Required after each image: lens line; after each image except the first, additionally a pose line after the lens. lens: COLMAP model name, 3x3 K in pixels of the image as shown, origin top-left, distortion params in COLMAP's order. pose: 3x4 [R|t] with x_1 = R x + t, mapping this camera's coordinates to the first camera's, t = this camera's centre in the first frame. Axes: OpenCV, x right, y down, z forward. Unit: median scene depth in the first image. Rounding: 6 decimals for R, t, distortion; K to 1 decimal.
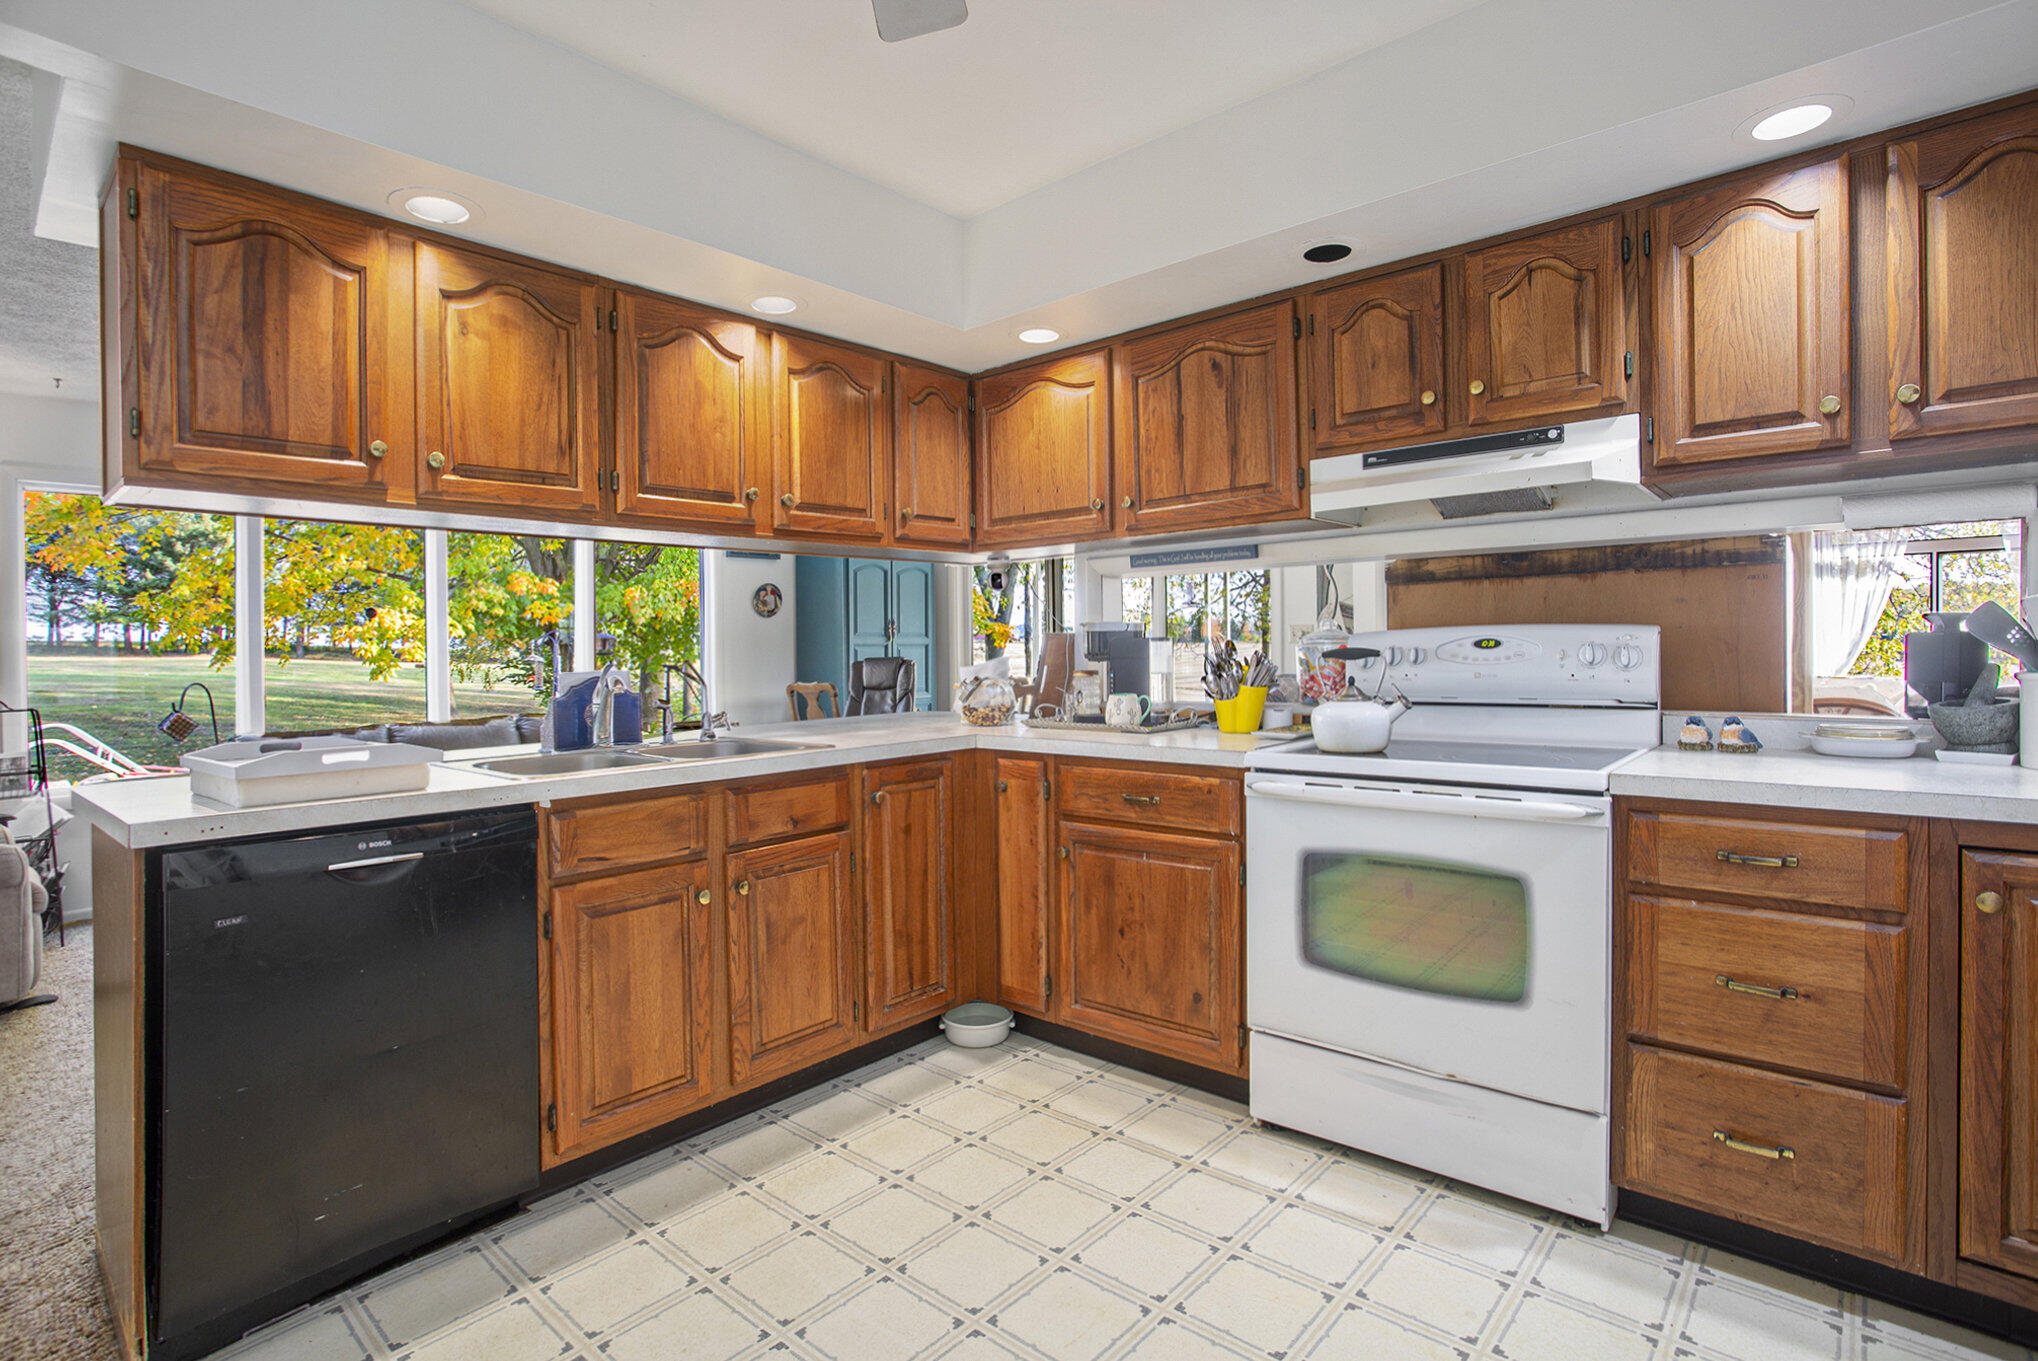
lens RADIAL K [[998.2, 0, 1028.7], [0, 998.2, 668.1], [0, 0, 1]] dist [-0.055616, 0.020114]
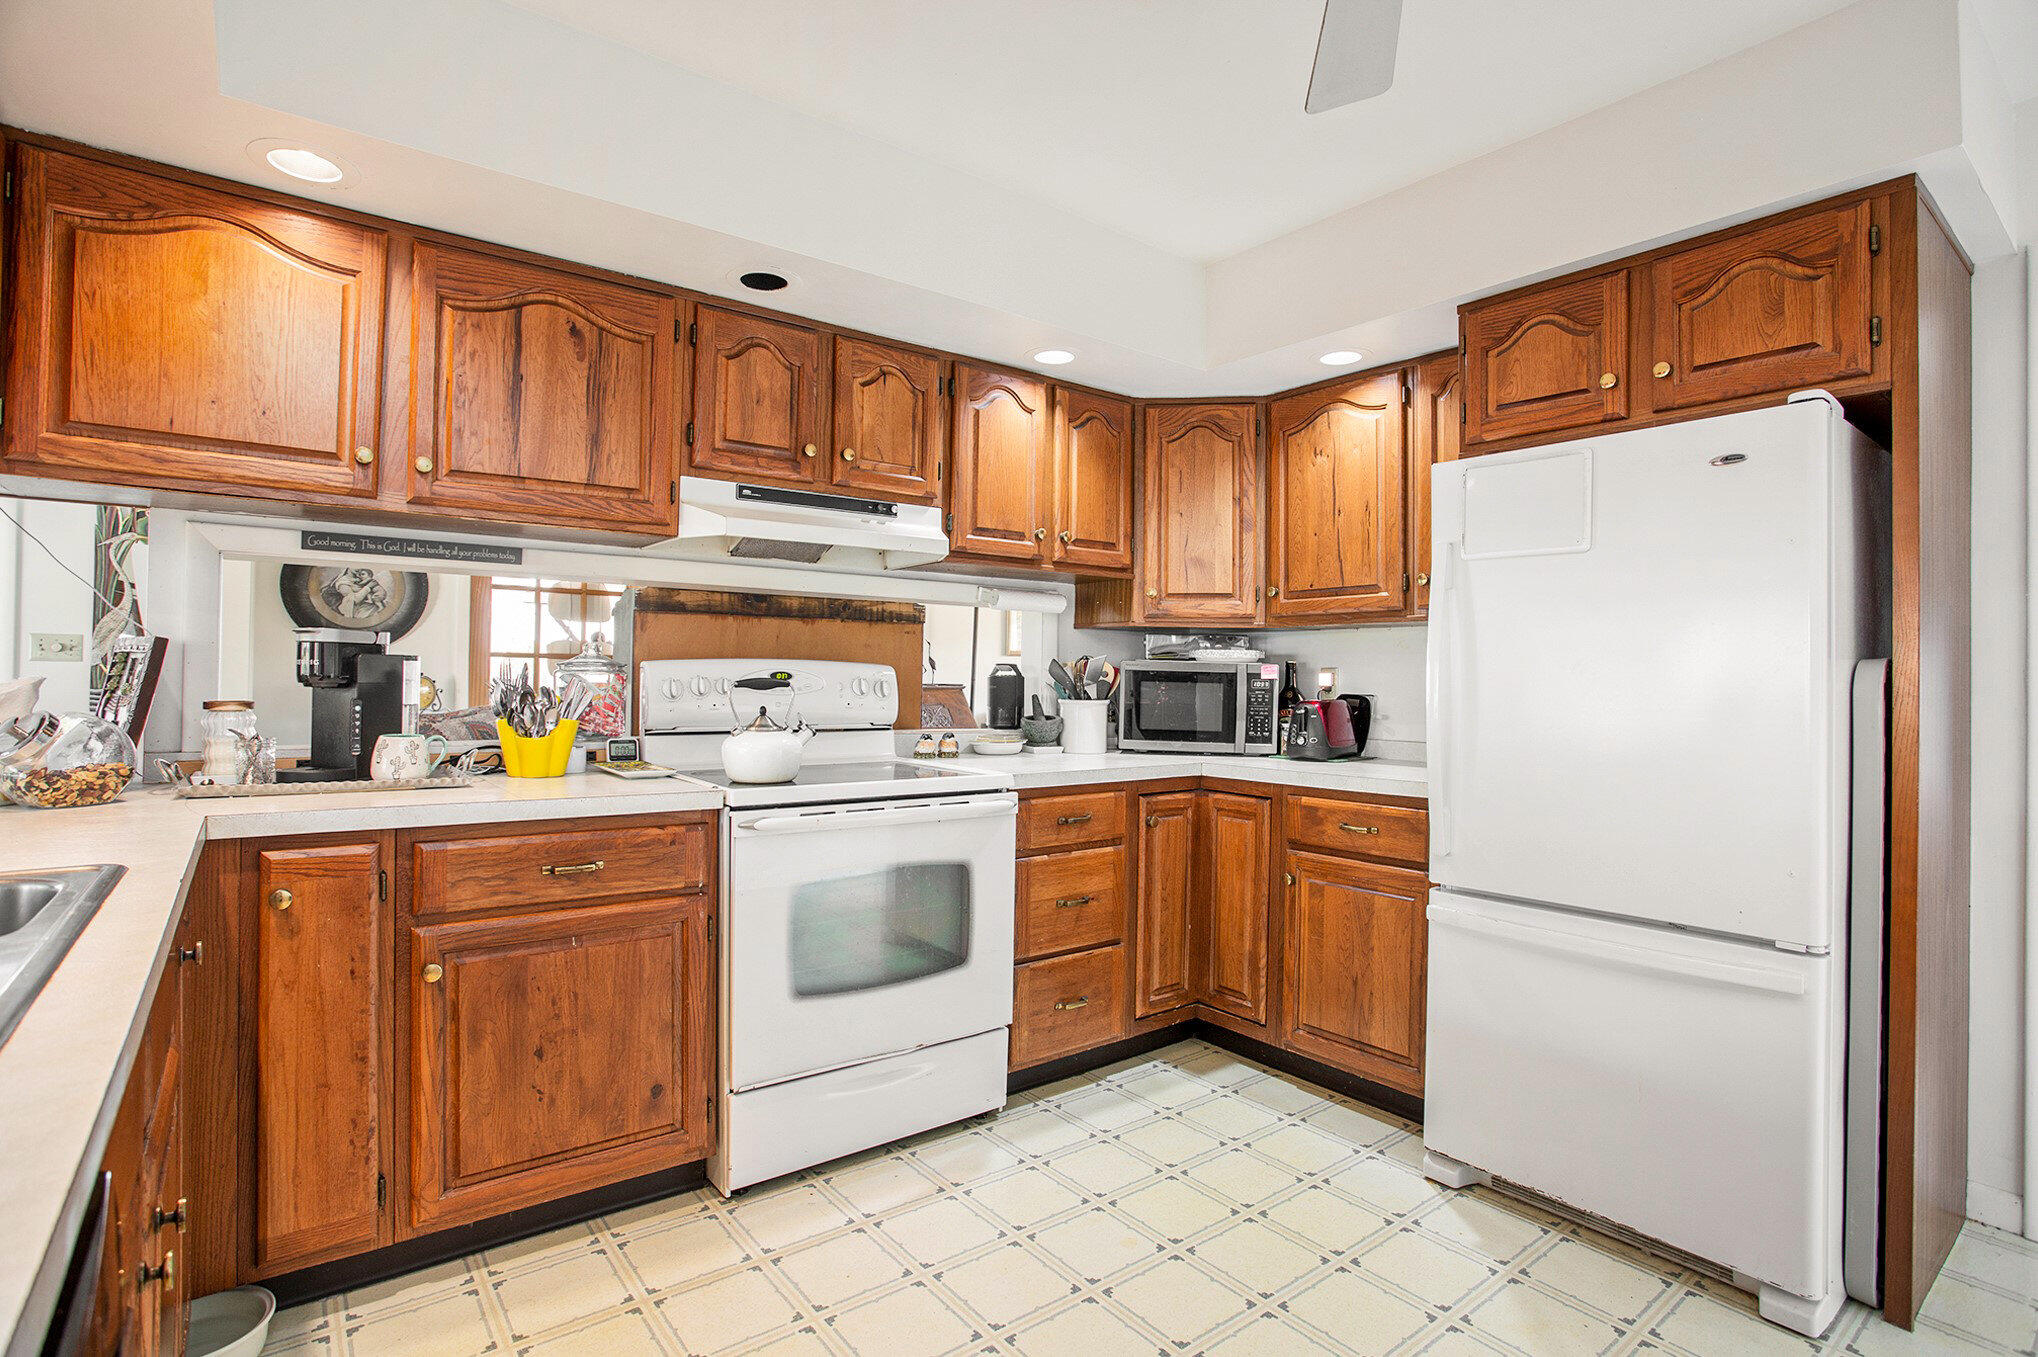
lens RADIAL K [[998.2, 0, 1003.0], [0, 998.2, 668.9], [0, 0, 1]] dist [-0.055616, 0.020114]
pose [[0.204357, 0.028556, 0.978480, -0.593039], [0.002758, 0.999554, -0.029747, 0.001634], [-0.978893, 0.008777, 0.204187, 0.540856]]
